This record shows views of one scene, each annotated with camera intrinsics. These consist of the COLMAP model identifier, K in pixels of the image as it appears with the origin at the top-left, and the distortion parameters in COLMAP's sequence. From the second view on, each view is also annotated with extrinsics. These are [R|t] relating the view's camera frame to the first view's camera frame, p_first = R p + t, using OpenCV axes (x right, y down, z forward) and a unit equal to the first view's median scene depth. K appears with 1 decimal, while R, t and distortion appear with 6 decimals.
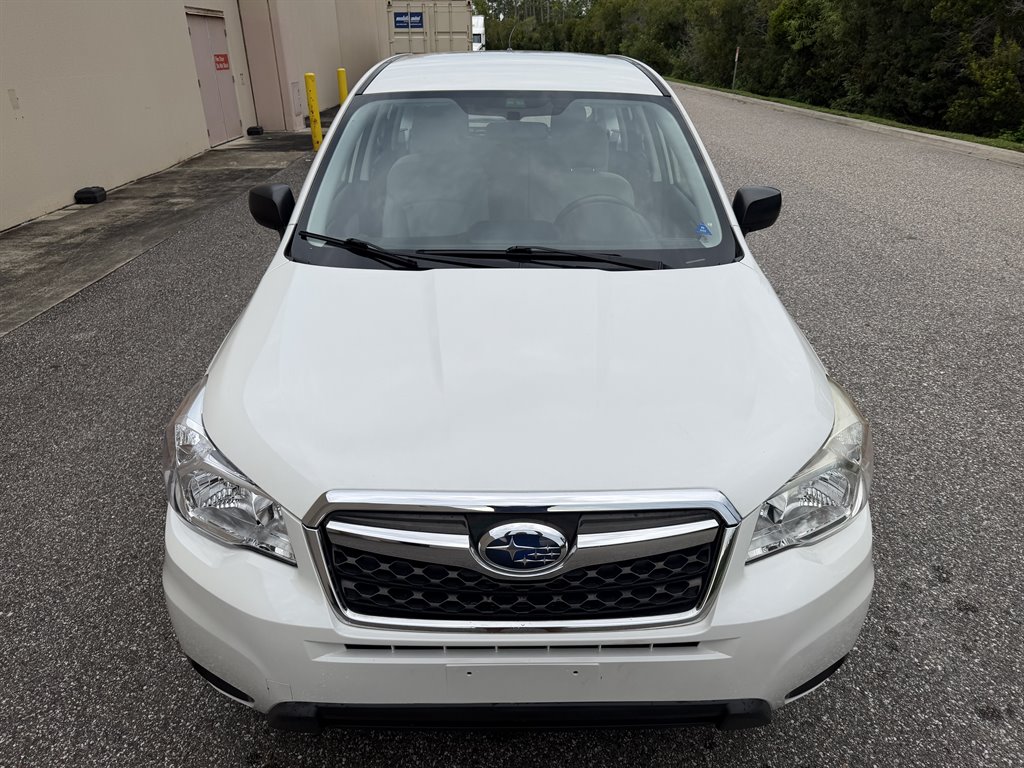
lens RADIAL K [[732.5, 0, 512.7], [0, 732.5, 382.1], [0, 0, 1]] dist [0.007842, -0.013261]
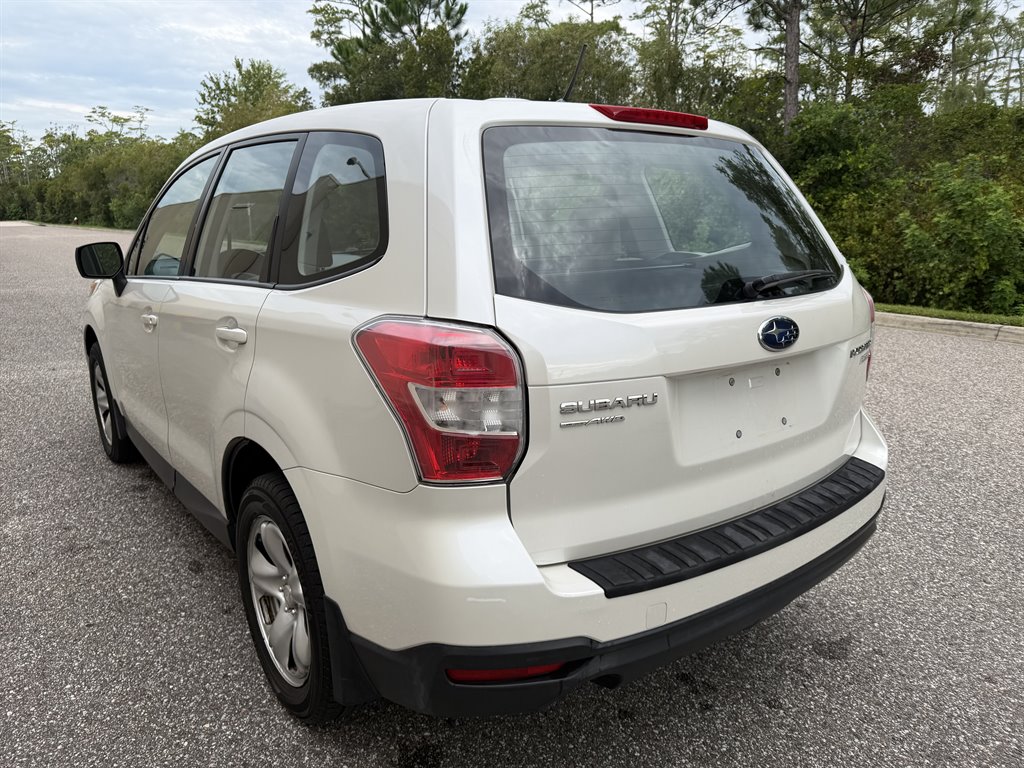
lens RADIAL K [[732.5, 0, 510.6], [0, 732.5, 382.5], [0, 0, 1]] dist [0.007842, -0.013261]
pose [[0.804990, -0.133540, 0.578064, -0.176800], [0.245505, 0.961983, -0.119651, 0.063576], [-0.540109, 0.238235, 0.807172, 0.035708]]
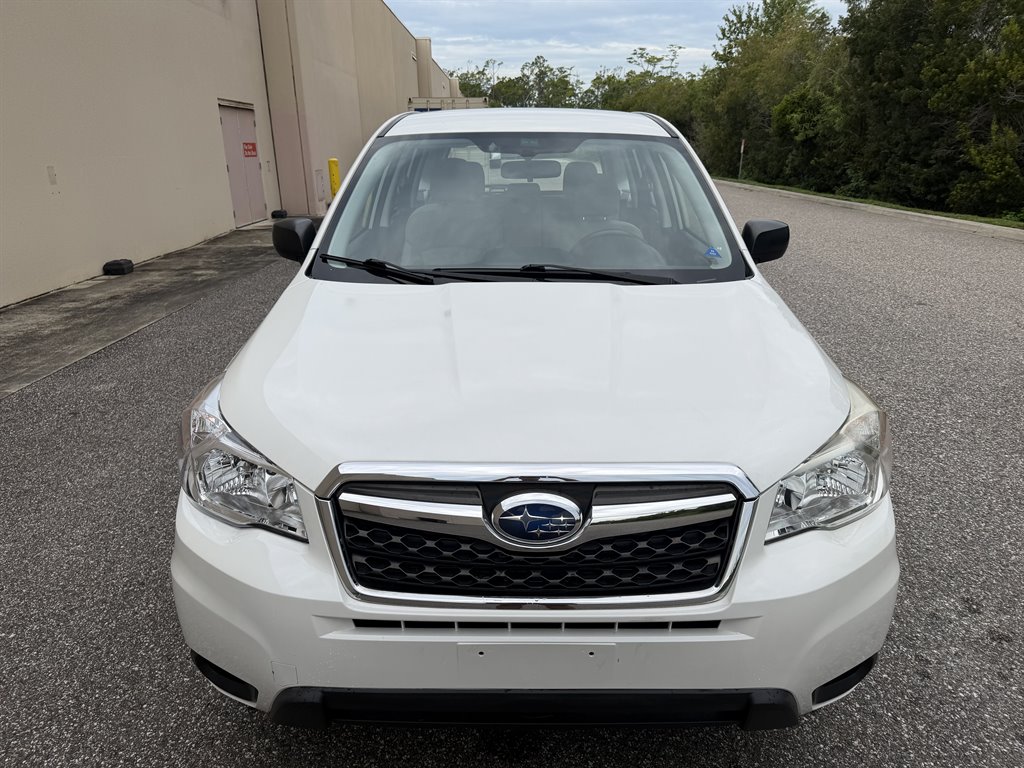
lens RADIAL K [[732.5, 0, 514.1], [0, 732.5, 384.1], [0, 0, 1]] dist [0.007842, -0.013261]
pose [[0.999860, 0.002003, -0.016613, -0.000214], [-0.003901, 0.993351, -0.115058, 0.048738], [0.016272, 0.115107, 0.993220, 0.000311]]
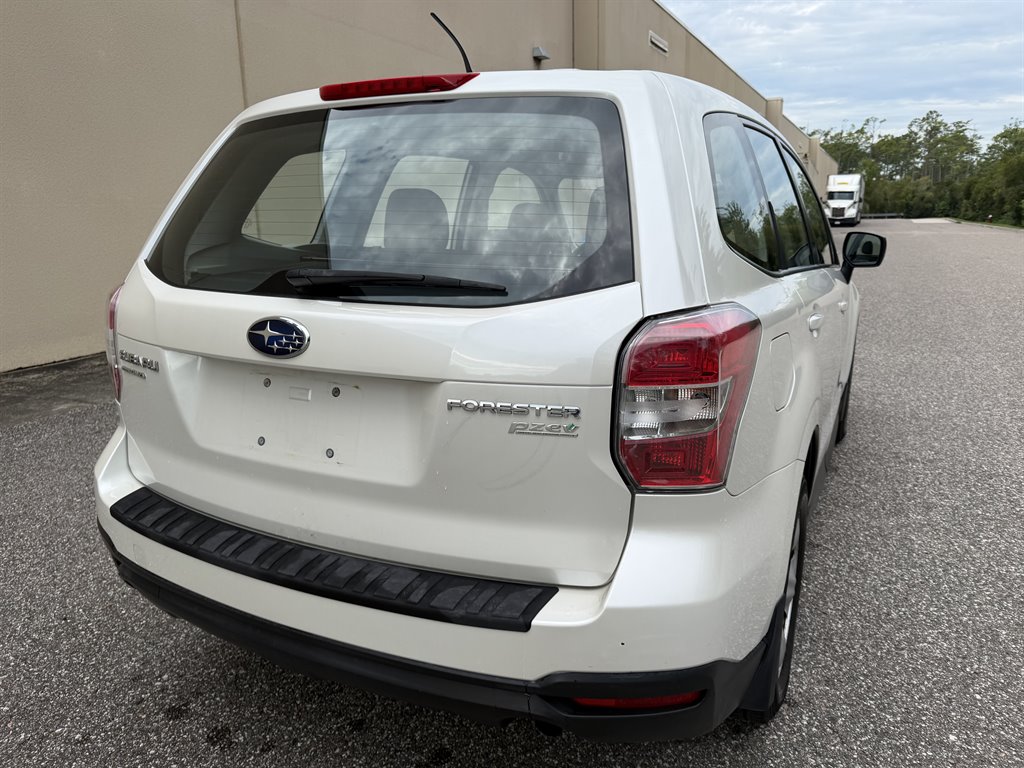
lens RADIAL K [[732.5, 0, 519.0], [0, 732.5, 384.7], [0, 0, 1]] dist [0.007842, -0.013261]
pose [[0.884738, 0.107308, -0.453567, 0.367148], [-0.192744, 0.970264, -0.146419, 0.073939], [0.424368, 0.216965, 0.879112, 0.029000]]
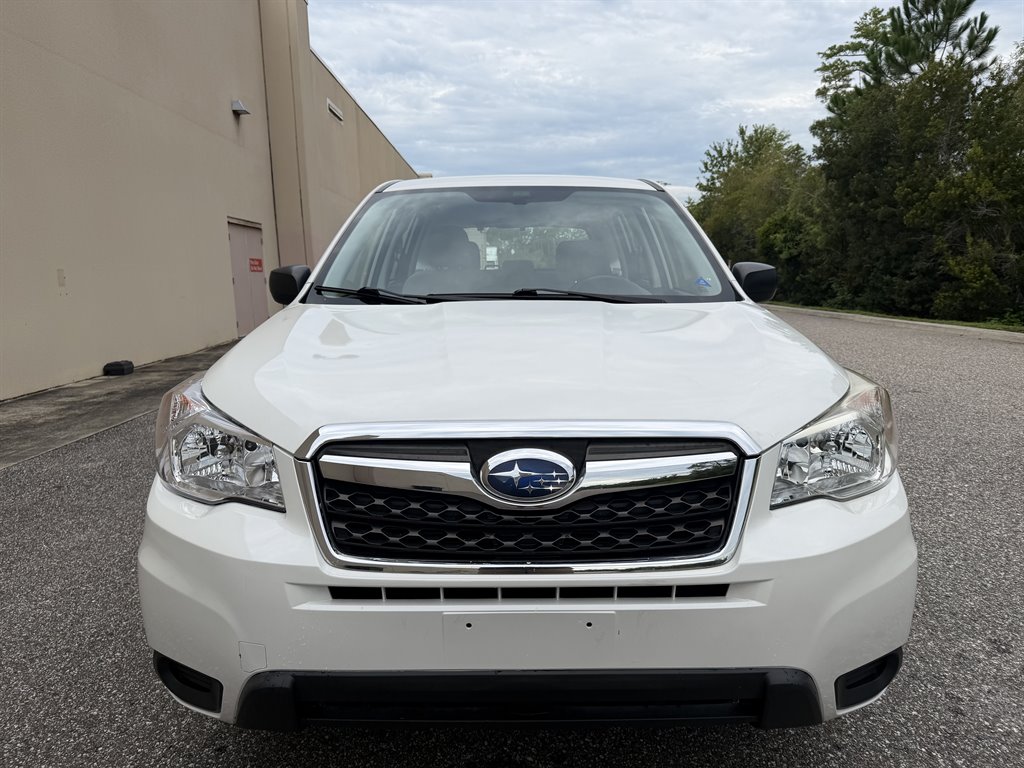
lens RADIAL K [[732.5, 0, 513.8], [0, 732.5, 380.2], [0, 0, 1]] dist [0.007842, -0.013261]
pose [[0.999866, -0.008483, -0.013994, 0.003083], [0.004162, 0.958857, -0.283857, 0.114146], [0.015827, 0.283761, 0.958764, 0.021917]]
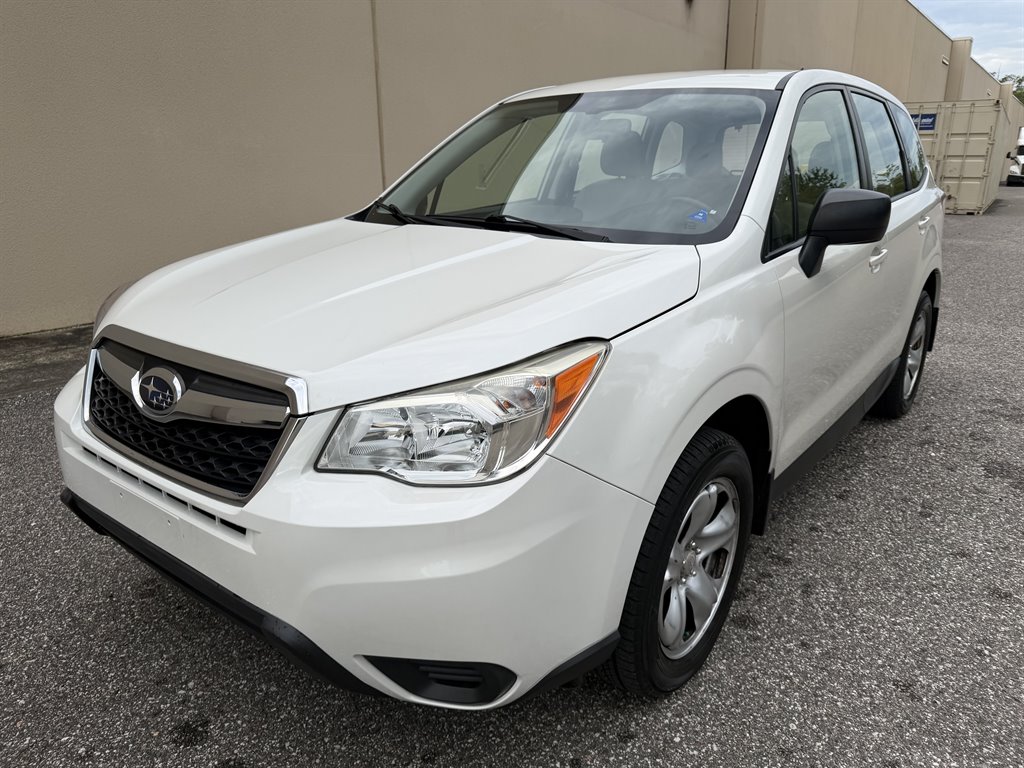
lens RADIAL K [[732.5, 0, 518.2], [0, 732.5, 383.1], [0, 0, 1]] dist [0.007842, -0.013261]
pose [[0.782594, 0.181876, -0.595372, 0.332866], [-0.263053, 0.963407, -0.051469, 0.039868], [0.564225, 0.196894, 0.801800, 0.125955]]
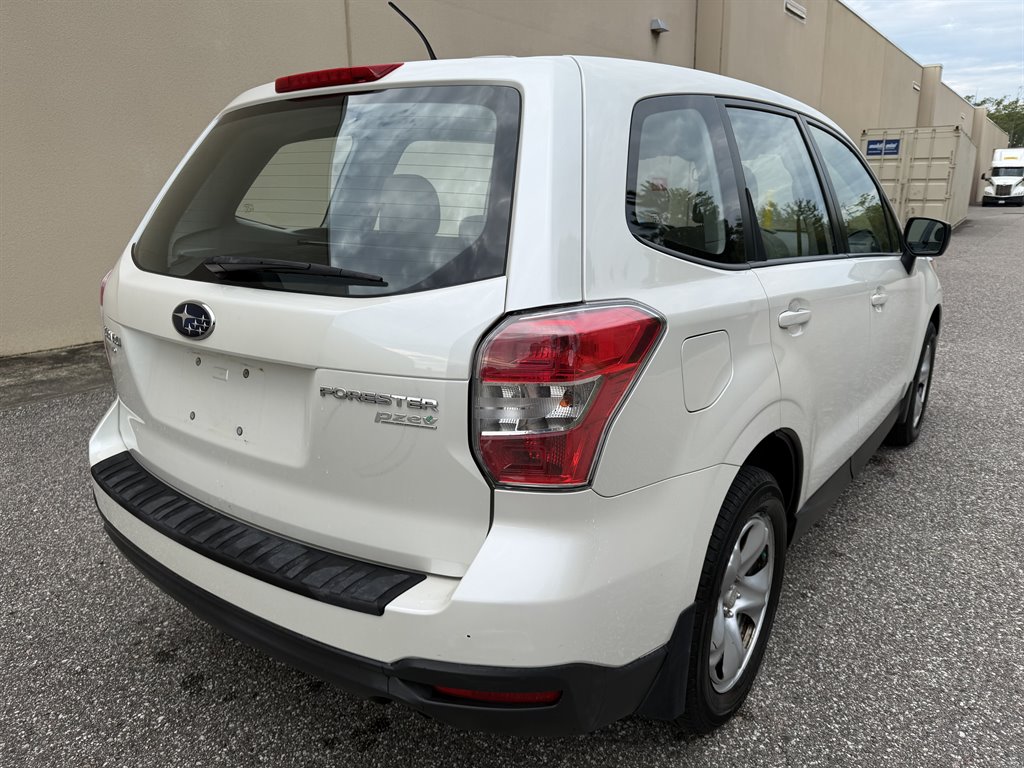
lens RADIAL K [[732.5, 0, 516.5], [0, 732.5, 383.9], [0, 0, 1]] dist [0.007842, -0.013261]
pose [[0.788723, 0.157762, -0.594161, 0.448829], [-0.253720, 0.963891, -0.080869, 0.046999], [0.559949, 0.214534, 0.800270, 0.075411]]
